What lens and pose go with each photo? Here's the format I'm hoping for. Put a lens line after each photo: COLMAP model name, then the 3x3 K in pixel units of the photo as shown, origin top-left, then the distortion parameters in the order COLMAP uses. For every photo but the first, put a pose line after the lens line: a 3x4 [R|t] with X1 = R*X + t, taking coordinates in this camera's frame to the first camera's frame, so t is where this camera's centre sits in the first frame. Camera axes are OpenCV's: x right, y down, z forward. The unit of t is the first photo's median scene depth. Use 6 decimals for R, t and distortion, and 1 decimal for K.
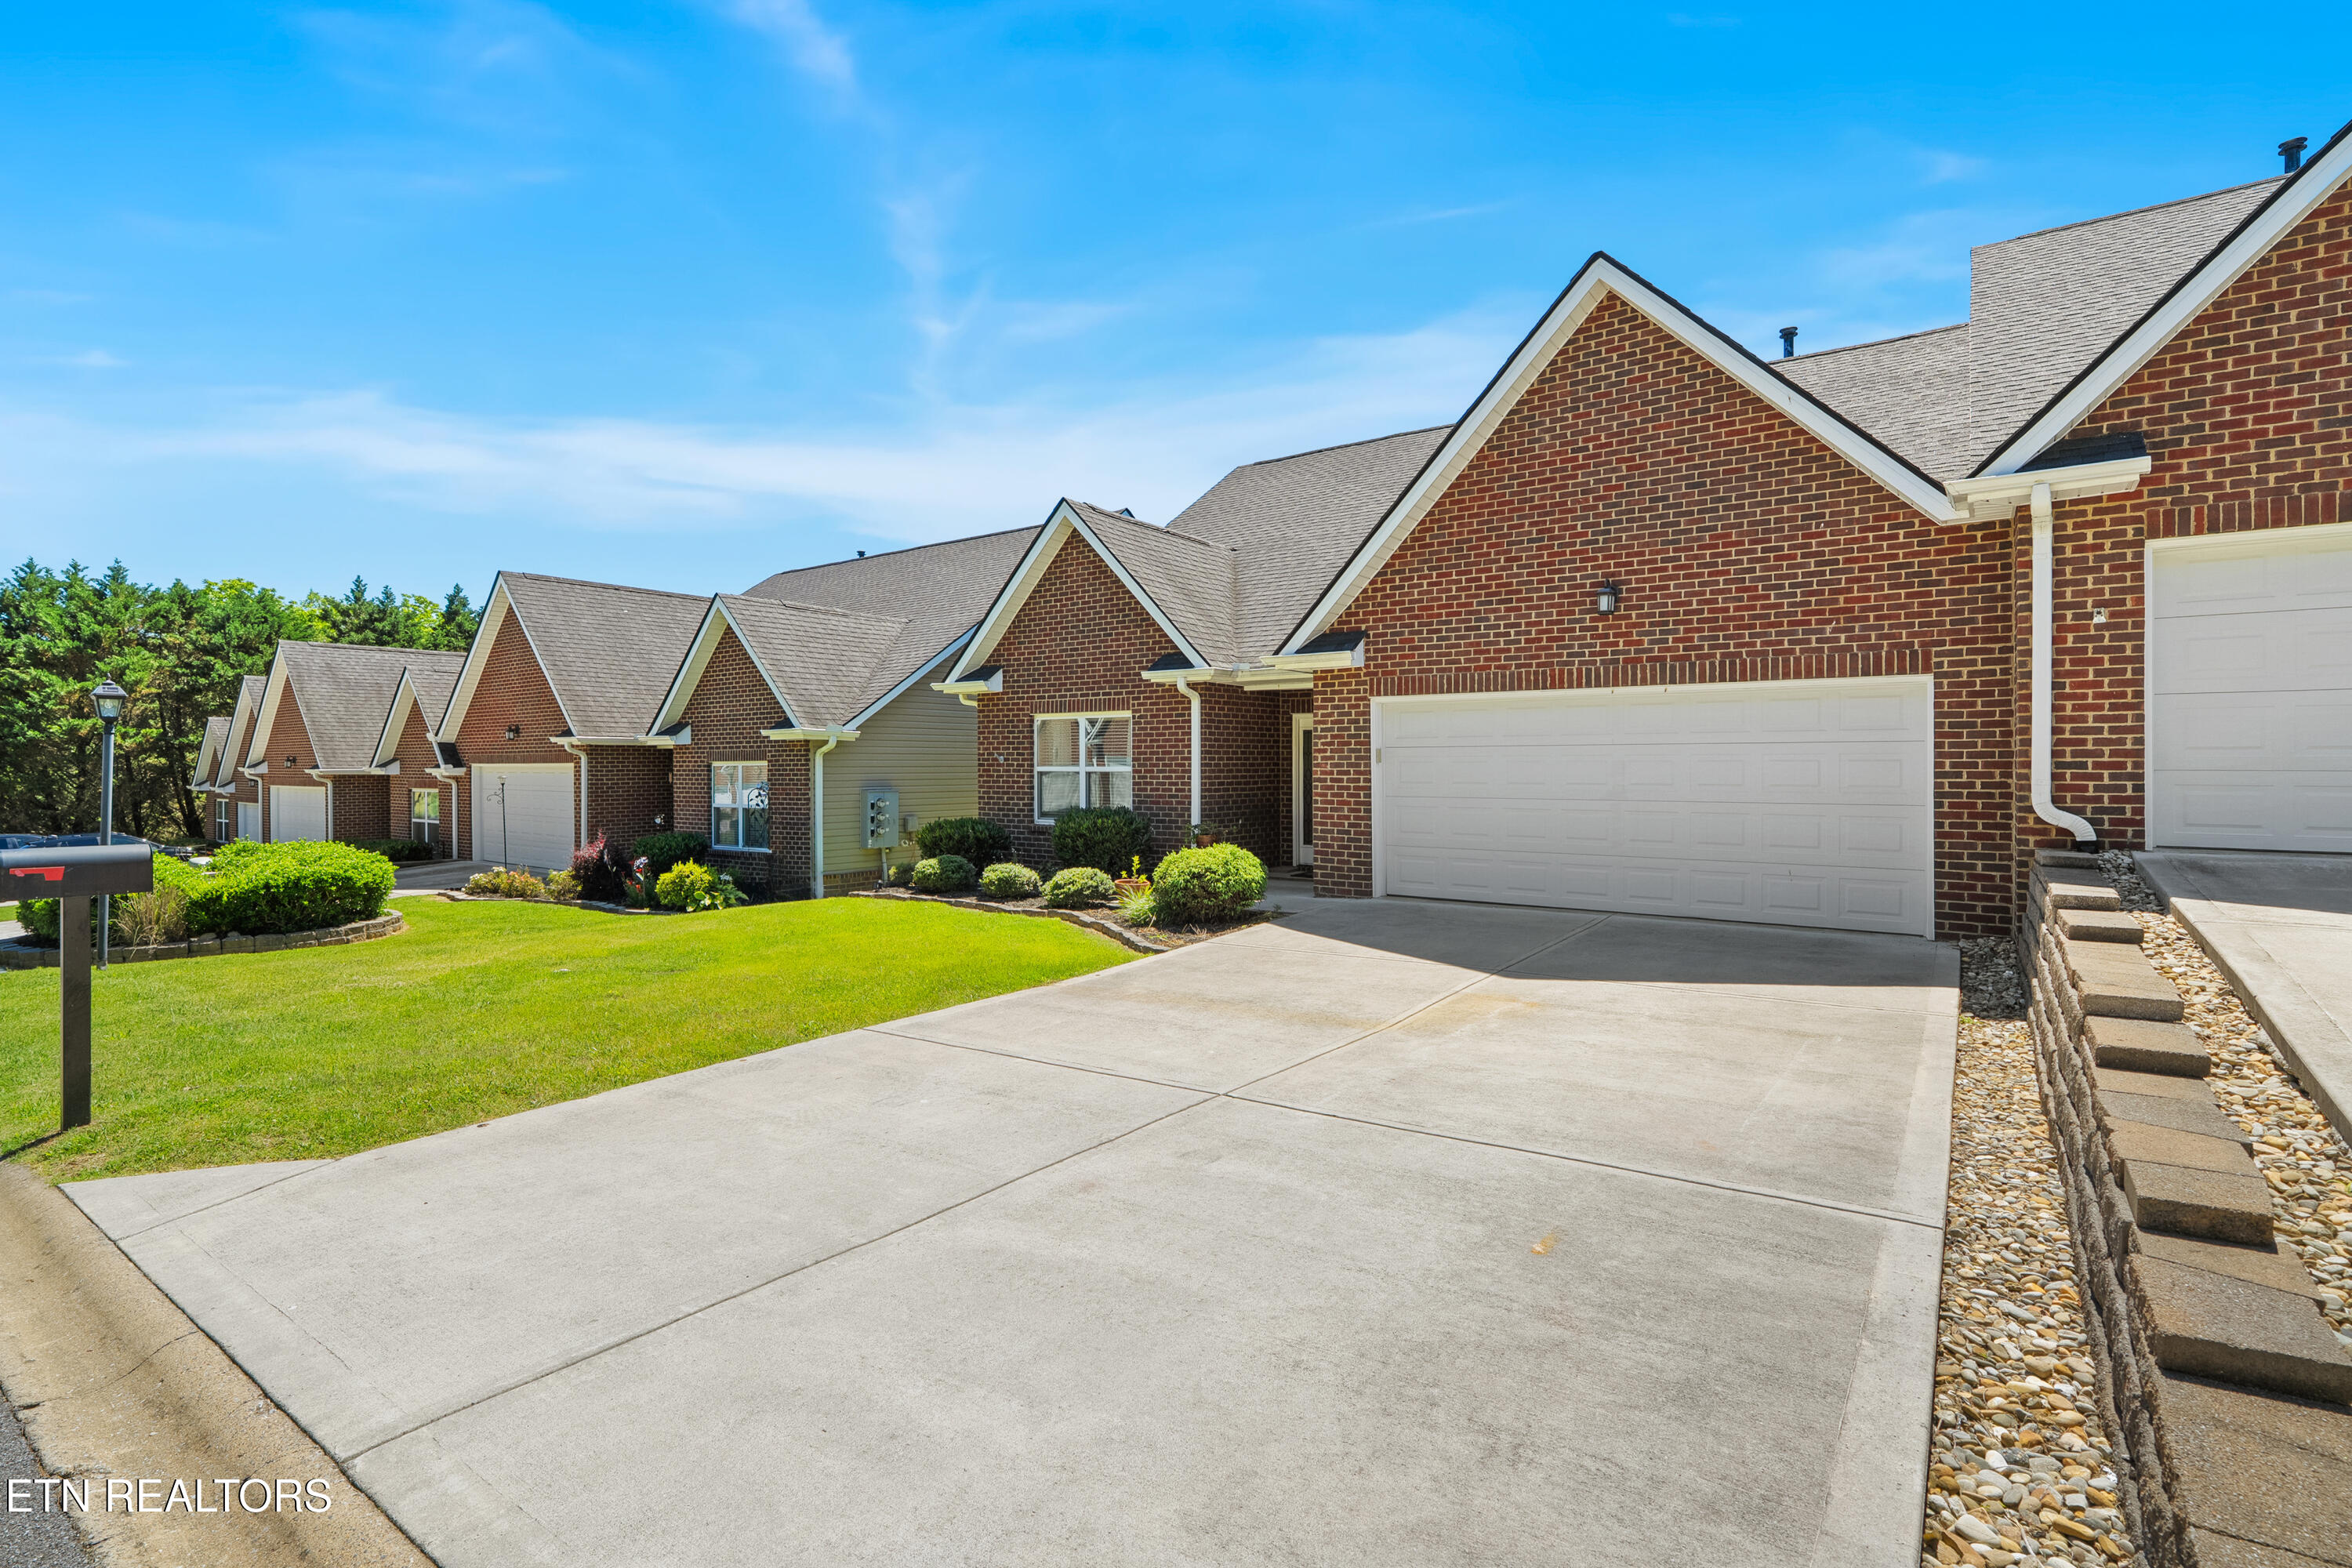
lens RADIAL K [[1077.5, 0, 1177.8], [0, 1077.5, 787.3], [0, 0, 1]] dist [-0.007682, 0.001841]
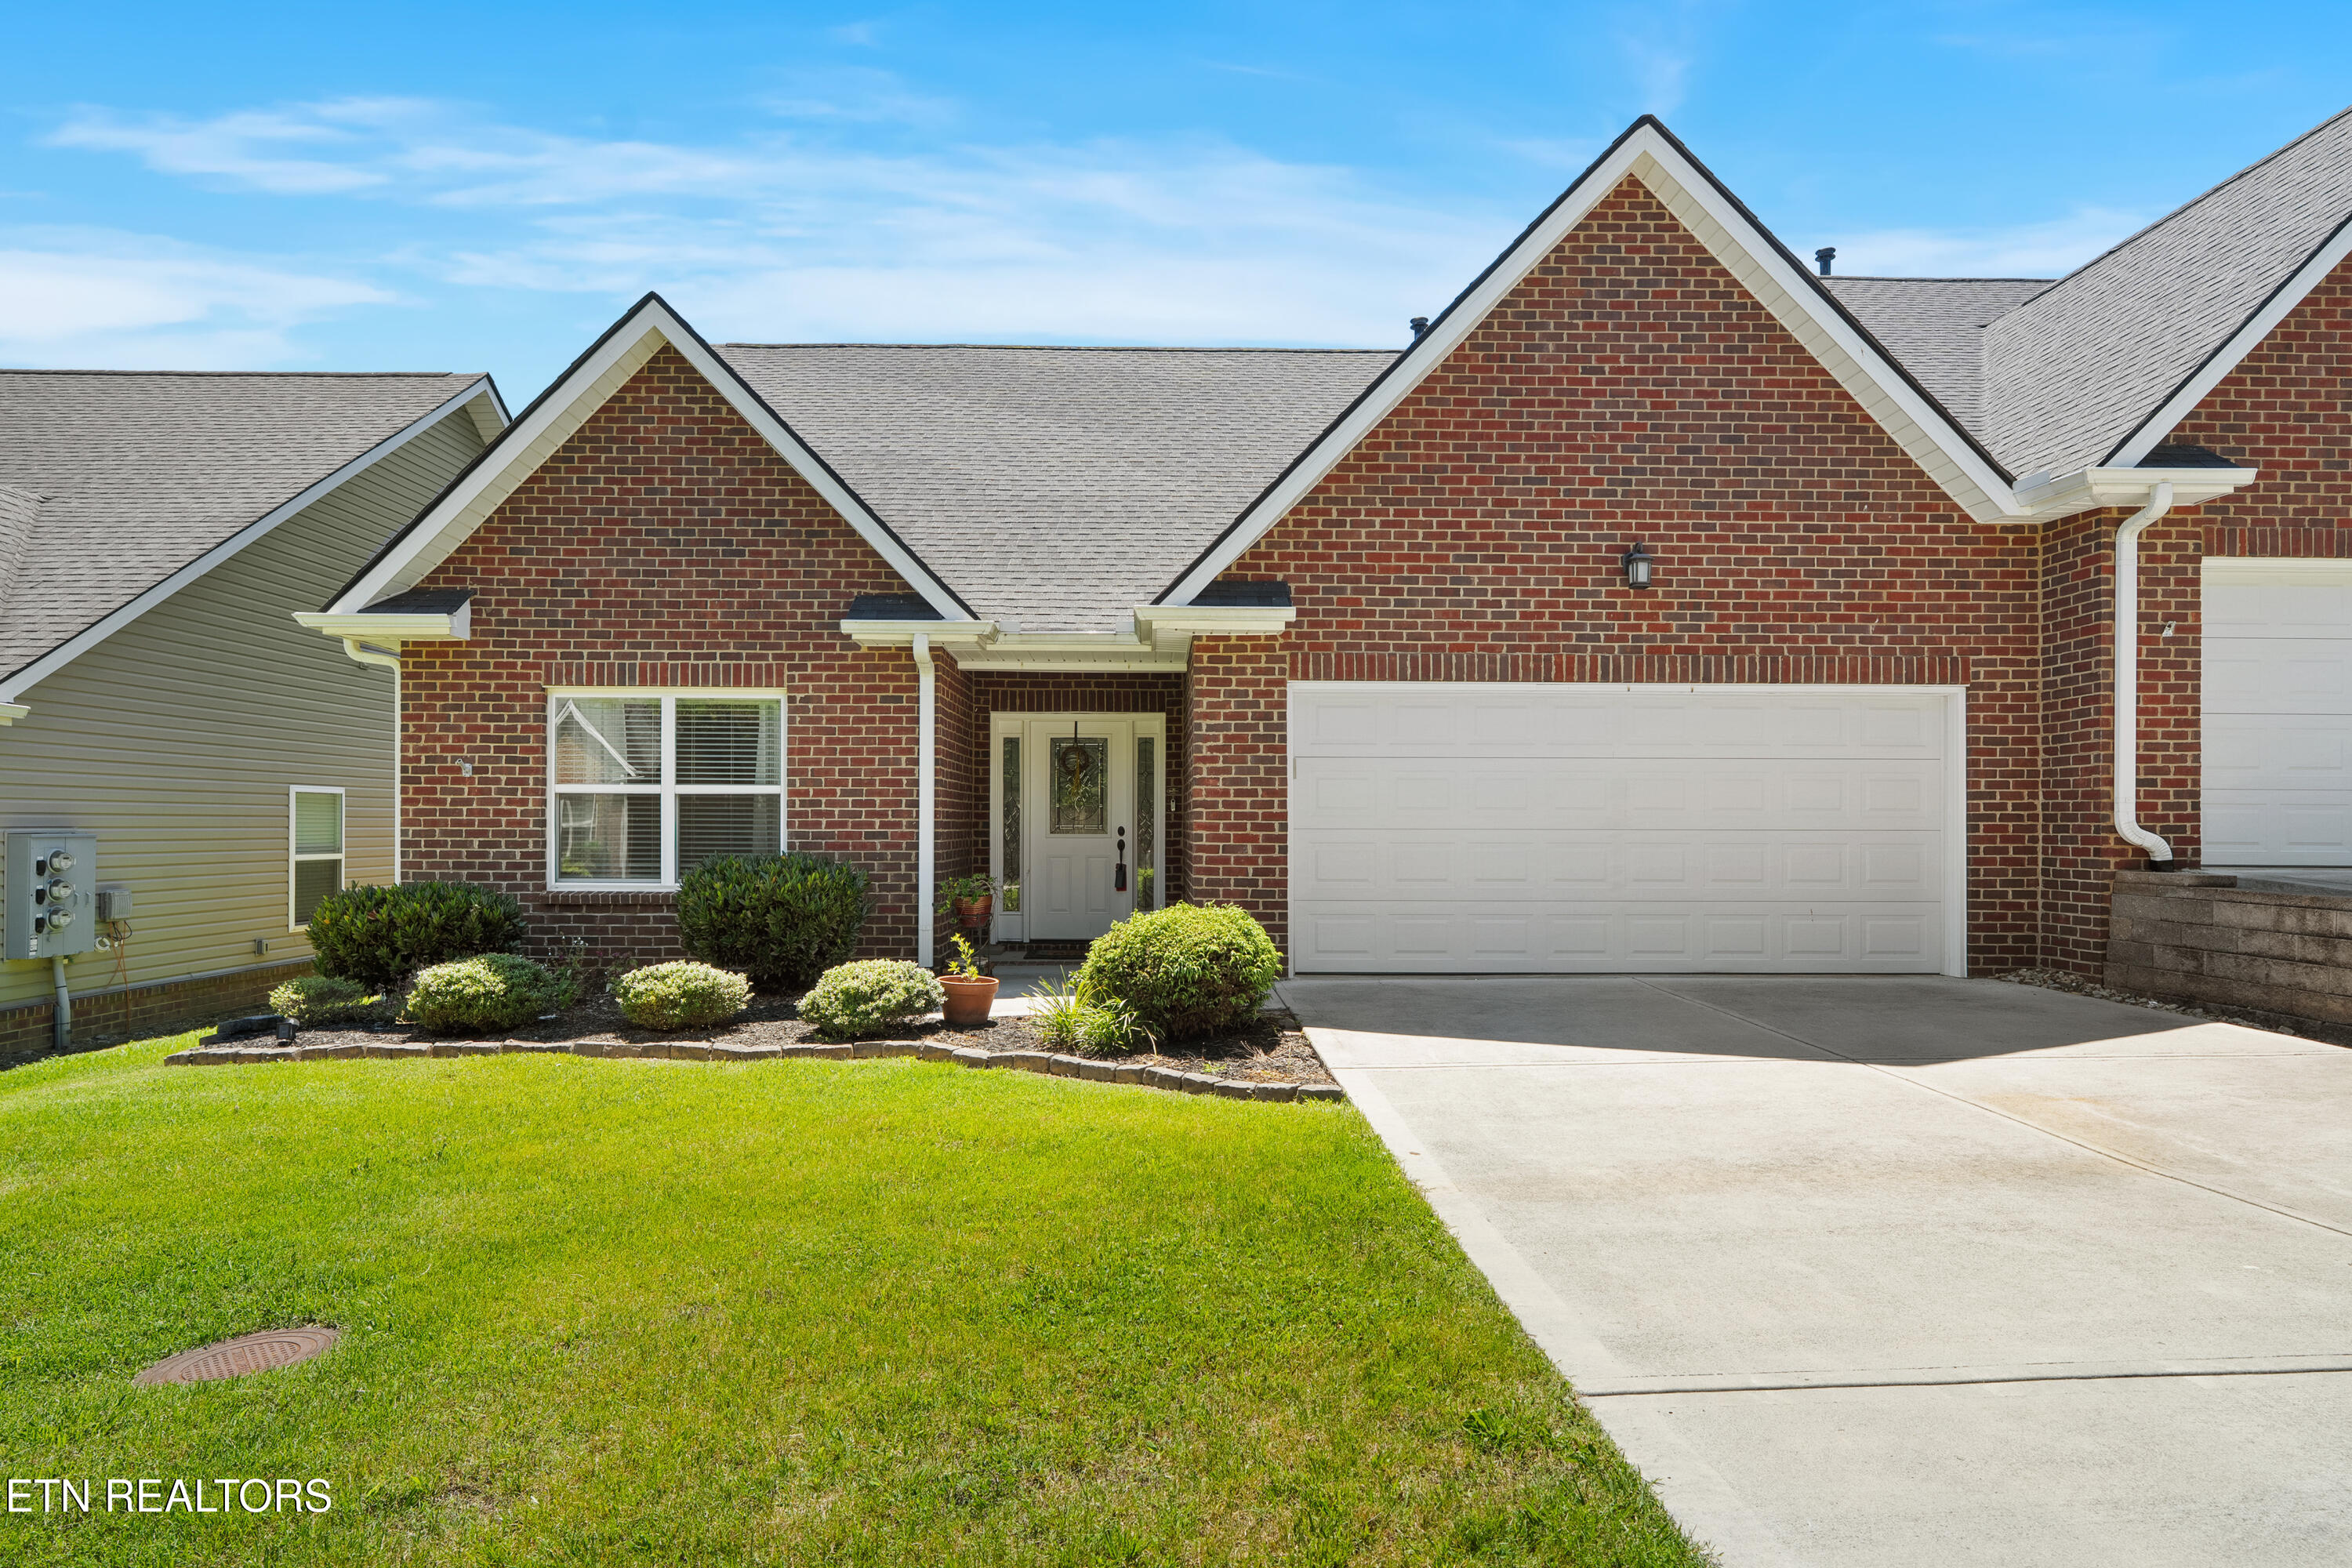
lens RADIAL K [[1296.3, 0, 1167.4], [0, 1296.3, 835.8], [0, 0, 1]] dist [-0.000150, 0.000365]
pose [[0.792896, -0.002046, 0.609354, -0.449121], [0.008343, 0.999937, -0.007498, 0.022319], [-0.609300, 0.011029, 0.792863, 0.480261]]
